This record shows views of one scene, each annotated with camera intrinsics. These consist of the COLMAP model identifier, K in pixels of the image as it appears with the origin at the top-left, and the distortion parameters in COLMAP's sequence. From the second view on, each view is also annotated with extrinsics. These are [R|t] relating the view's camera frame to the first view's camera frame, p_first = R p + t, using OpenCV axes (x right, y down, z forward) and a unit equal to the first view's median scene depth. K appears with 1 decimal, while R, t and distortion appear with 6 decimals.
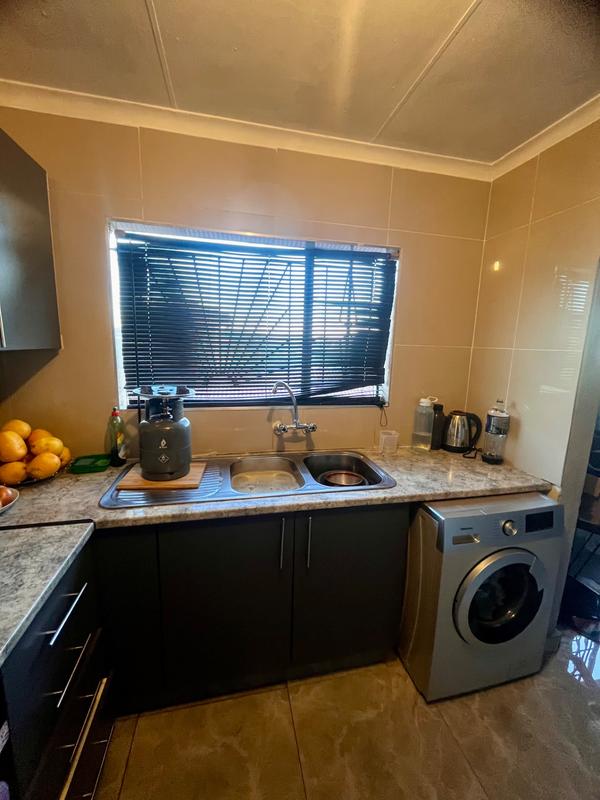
lens RADIAL K [[325.4, 0, 299.2], [0, 325.4, 400.4], [0, 0, 1]] dist [-0.003100, 0.000169]
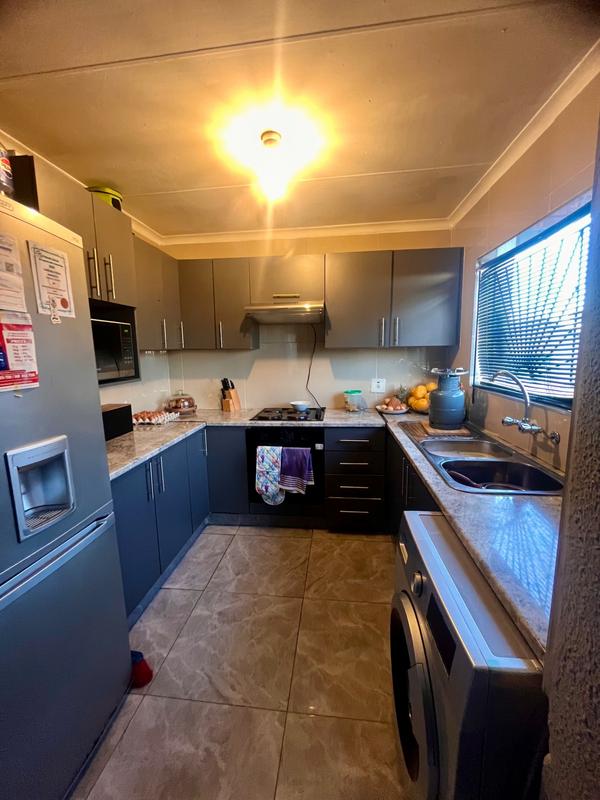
lens RADIAL K [[325.4, 0, 298.0], [0, 325.4, 399.8], [0, 0, 1]] dist [-0.003100, 0.000169]
pose [[-0.327969, 0.116536, -0.937473, 1.051238], [-0.148783, 0.973605, 0.173078, -0.051932], [0.932899, 0.196244, -0.301974, 0.704978]]
